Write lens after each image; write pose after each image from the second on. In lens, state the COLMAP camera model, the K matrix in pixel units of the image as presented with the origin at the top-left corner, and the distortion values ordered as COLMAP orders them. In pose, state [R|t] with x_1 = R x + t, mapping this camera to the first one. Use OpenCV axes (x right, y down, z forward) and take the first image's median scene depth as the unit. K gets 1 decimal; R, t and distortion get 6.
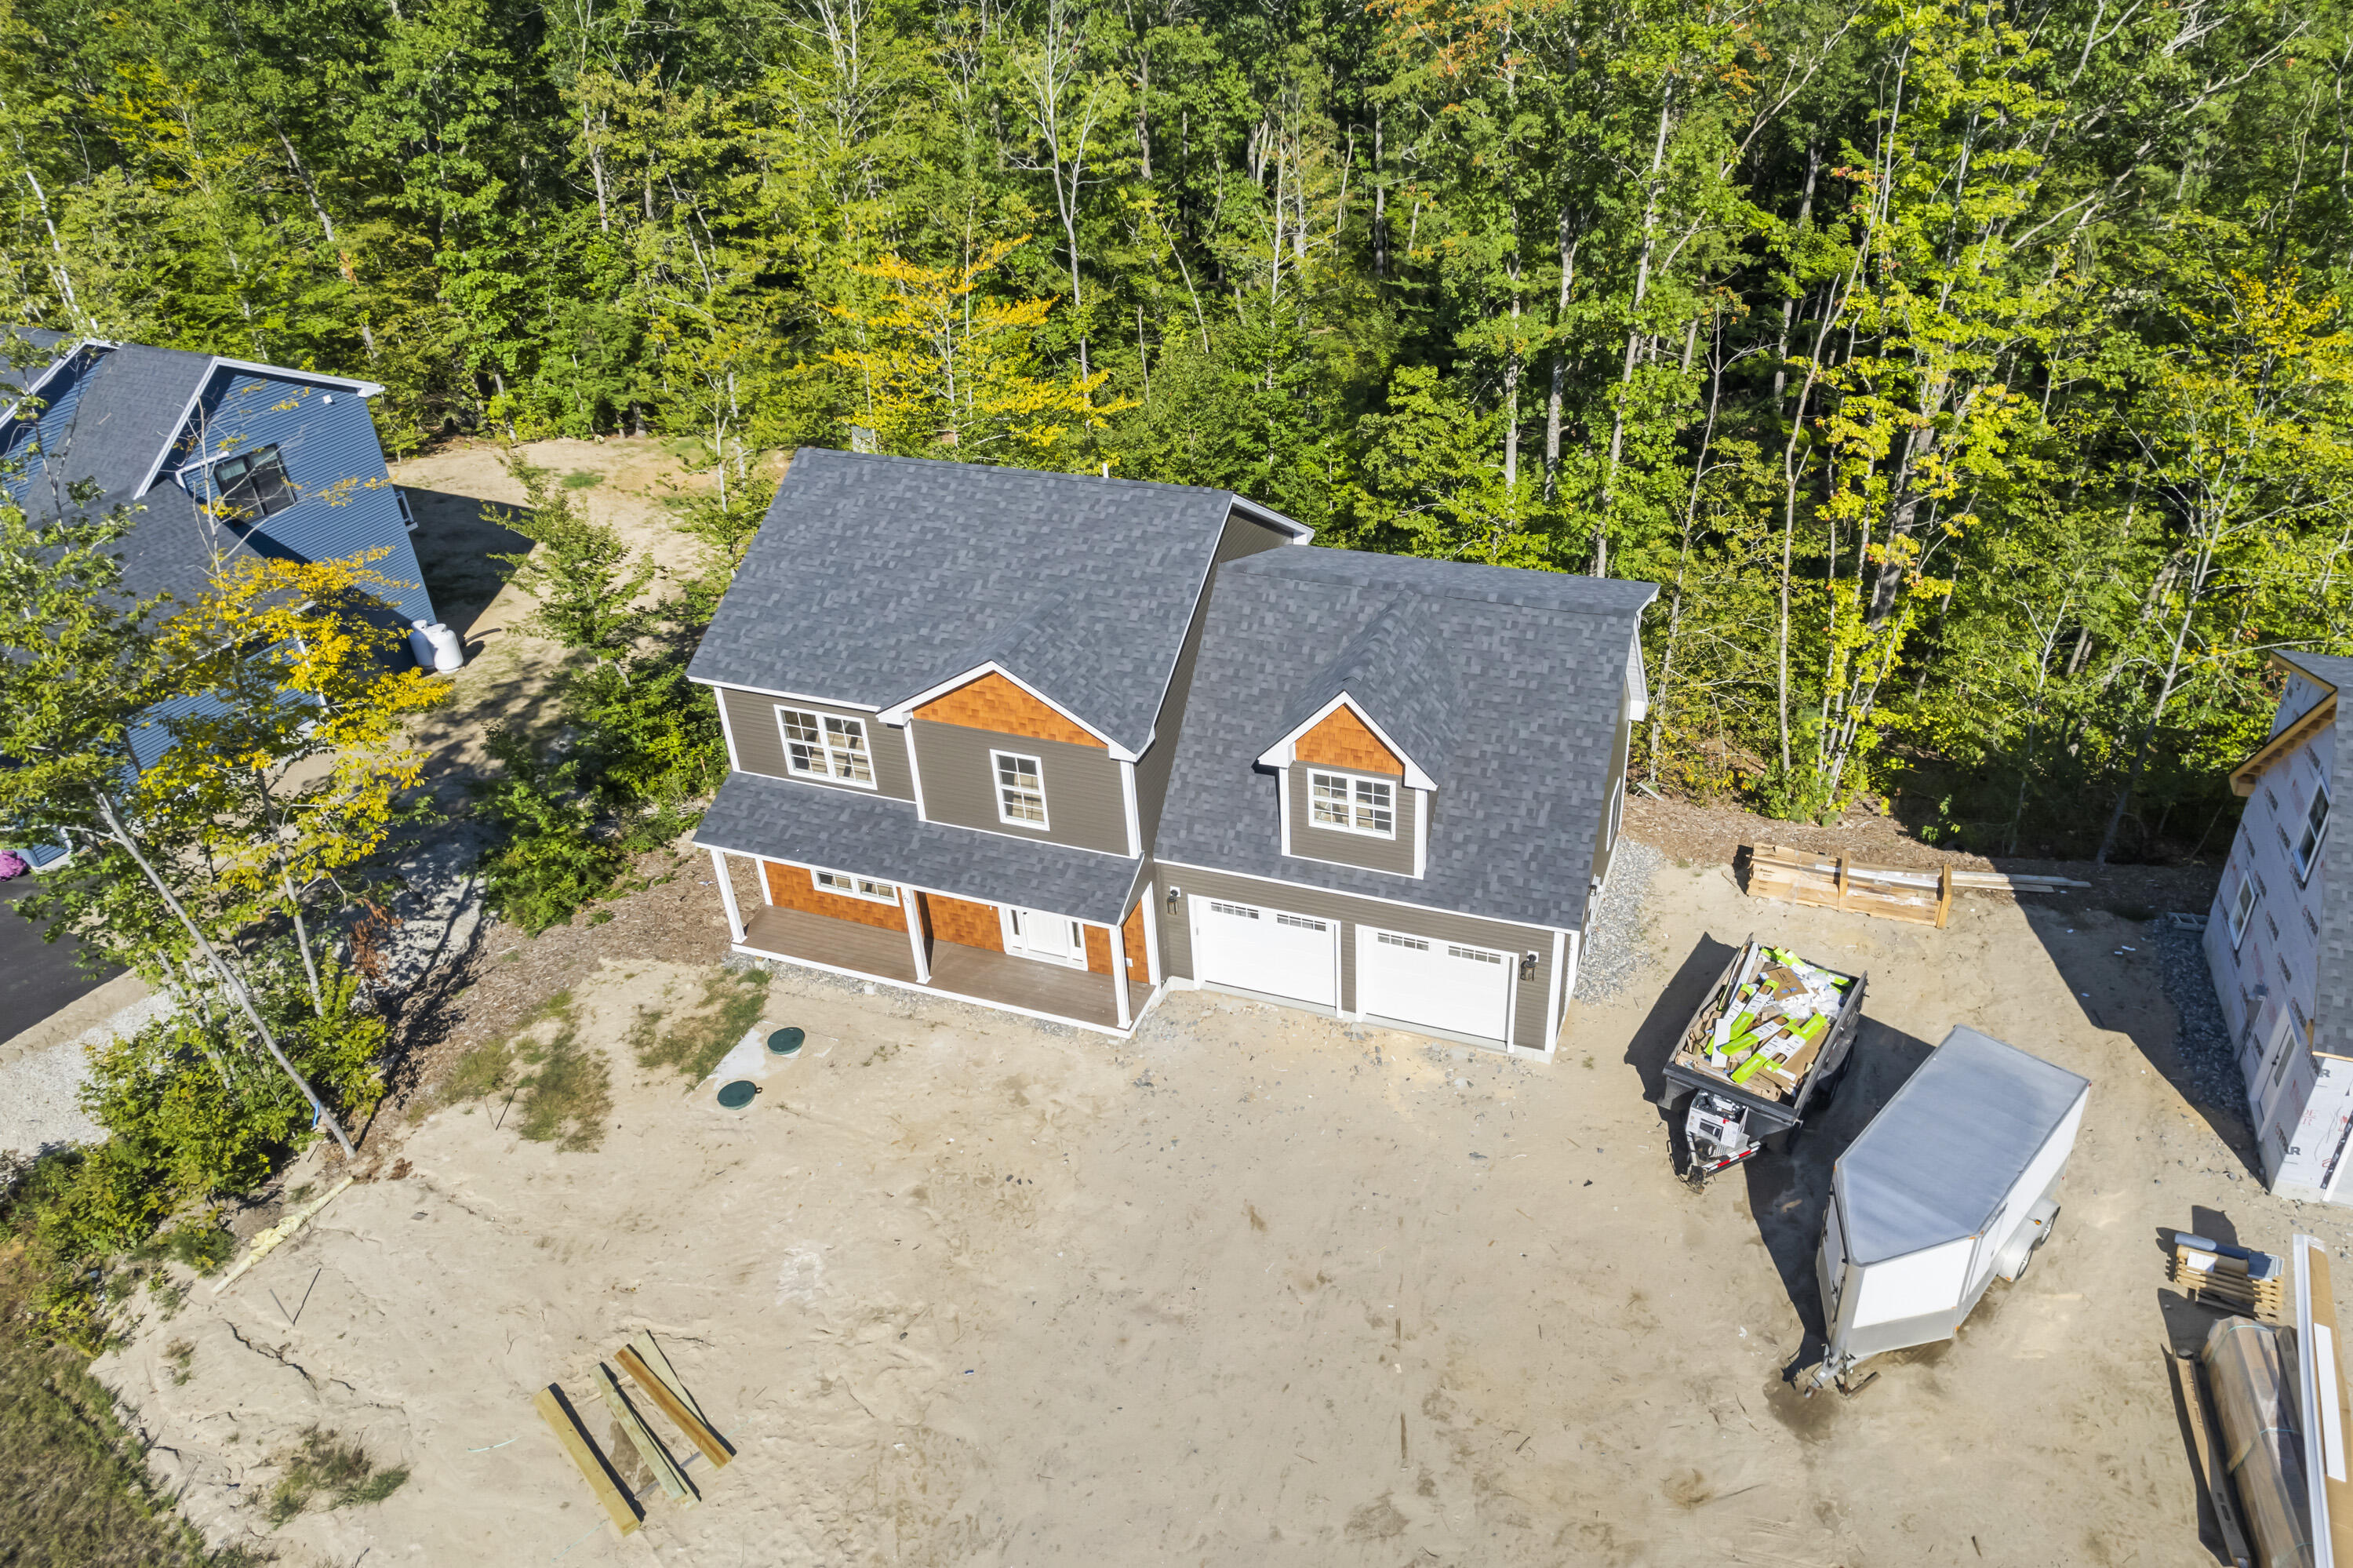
lens RADIAL K [[1568.4, 0, 1176.5], [0, 1568.4, 784.0], [0, 0, 1]] dist [0.000651, -0.000569]
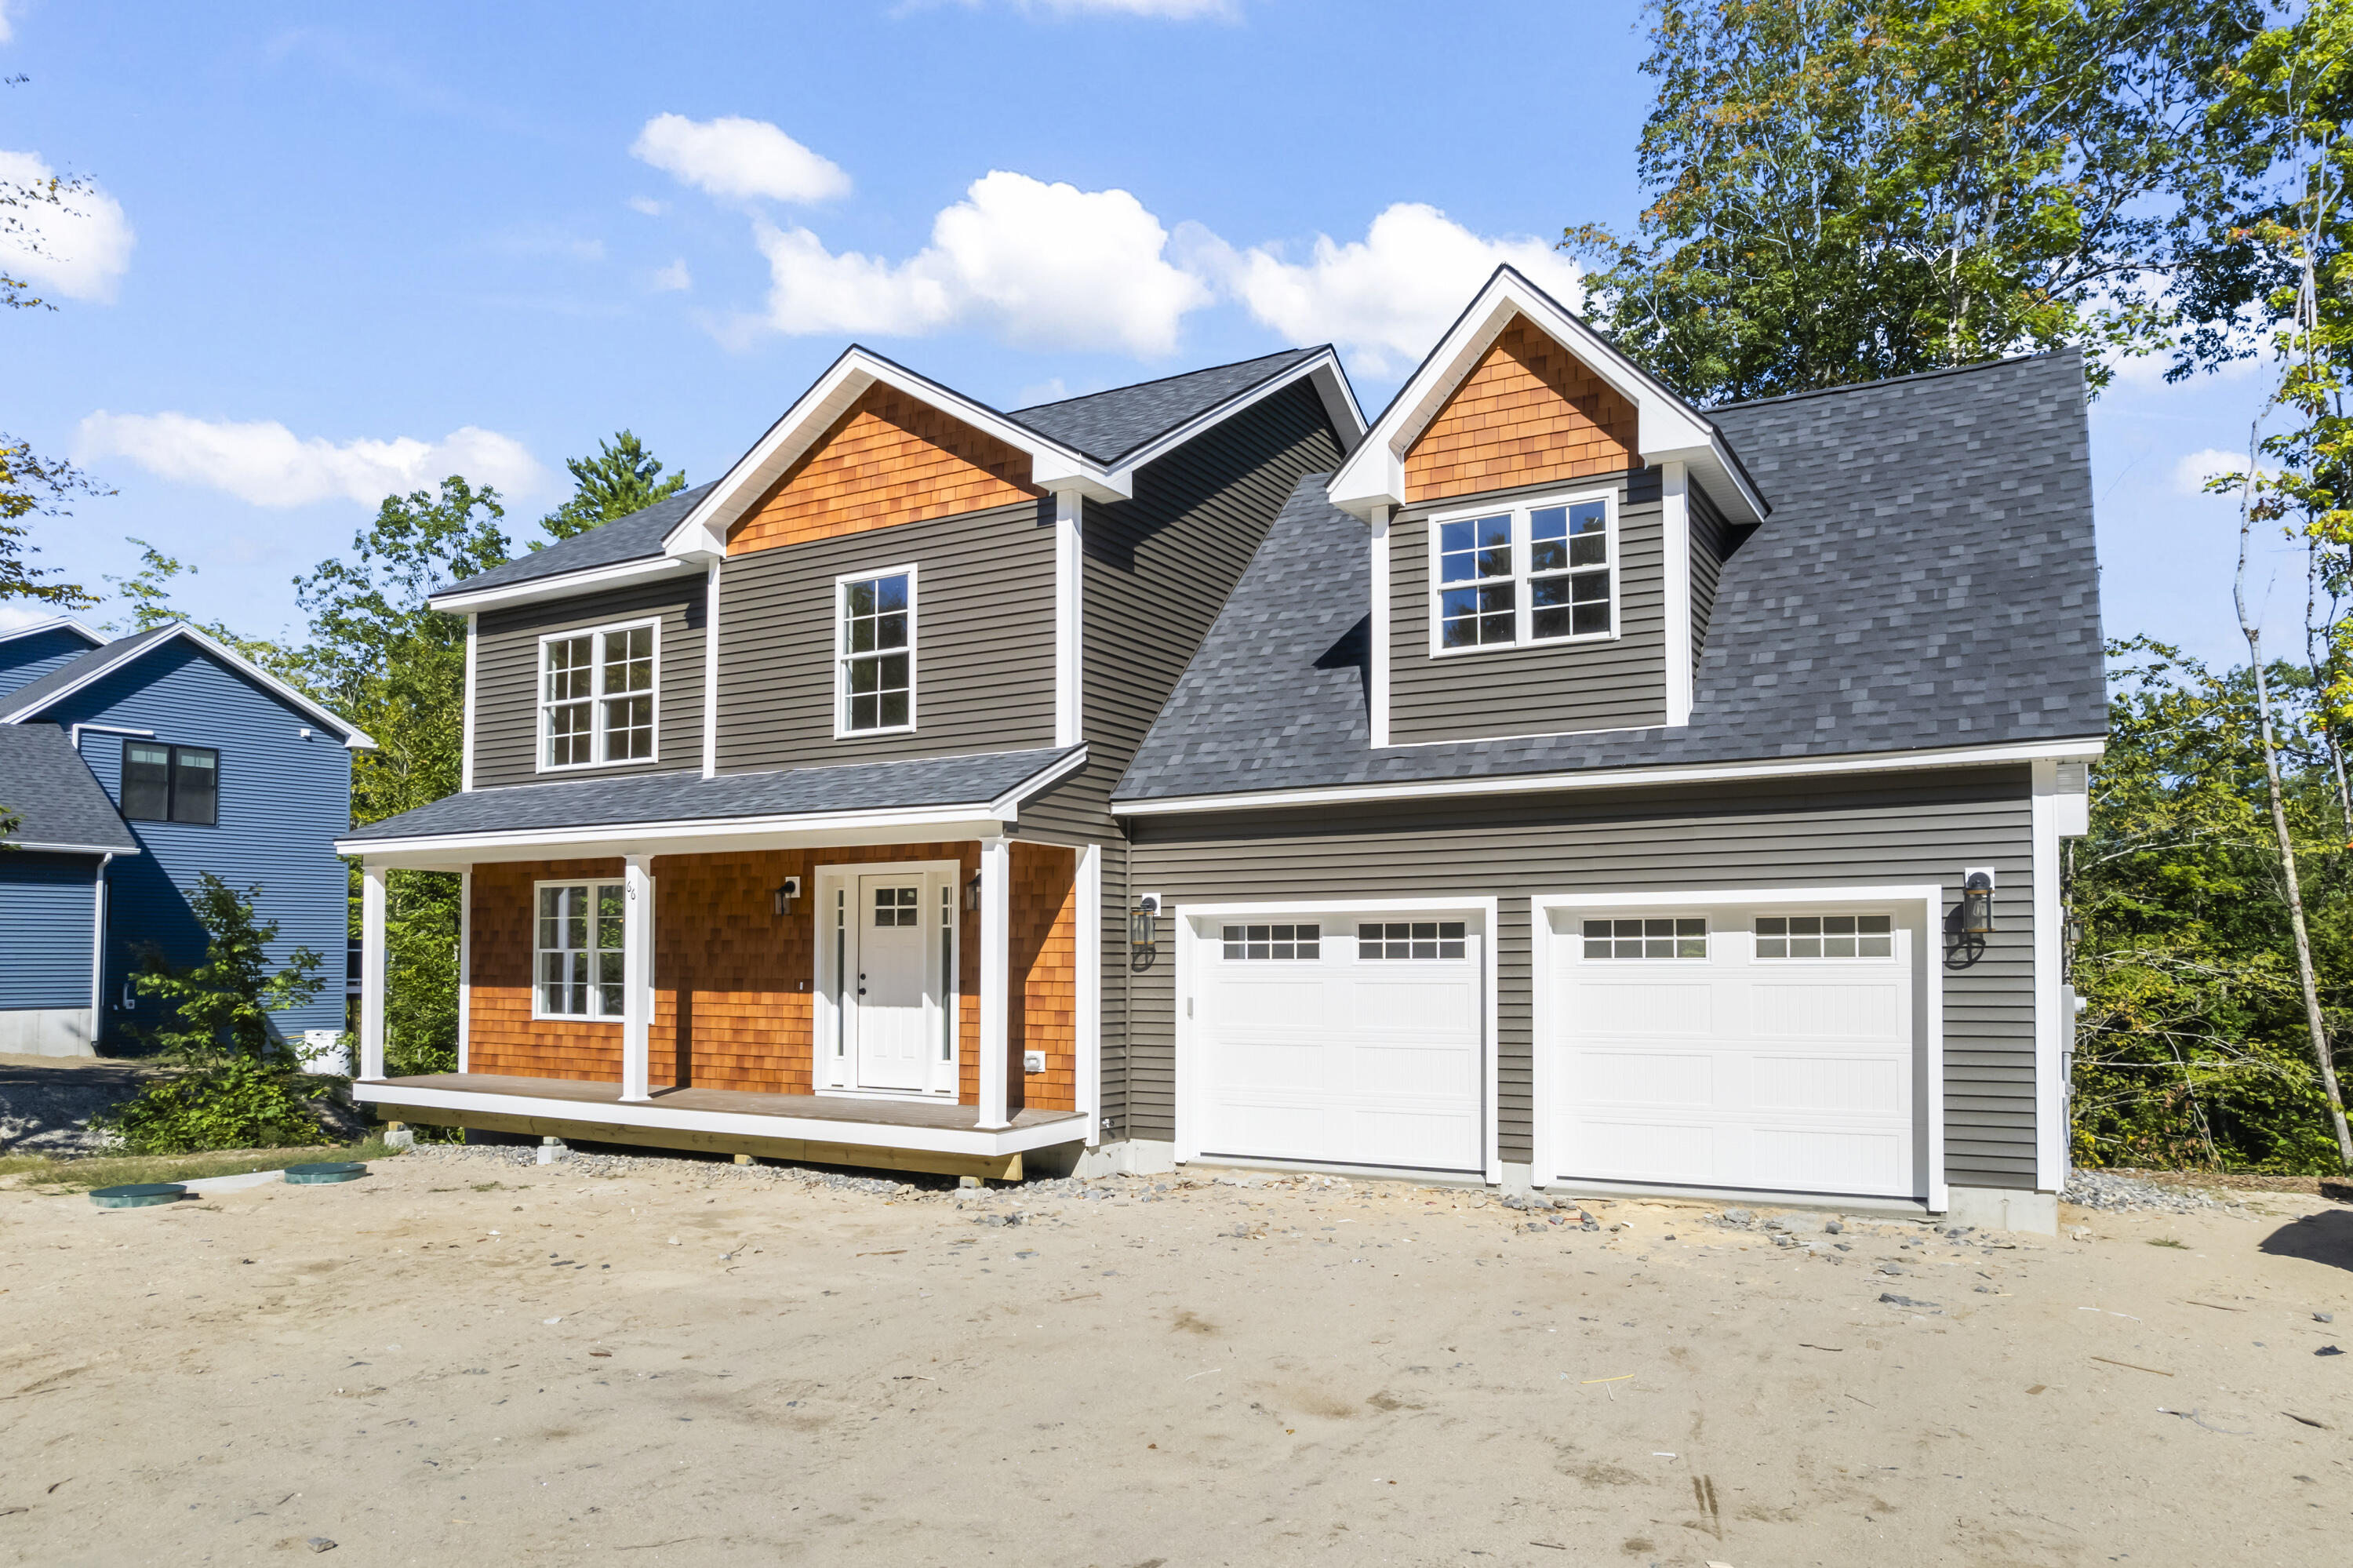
lens RADIAL K [[1515.3, 0, 1174.2], [0, 1515.3, 922.7], [0, 0, 1]] dist [-0.020981, 0.001925]
pose [[0.987386, 0.063667, -0.144968, 0.079784], [-0.133323, 0.828202, -0.544341, 0.350619], [0.085406, 0.556802, 0.826243, 0.663808]]
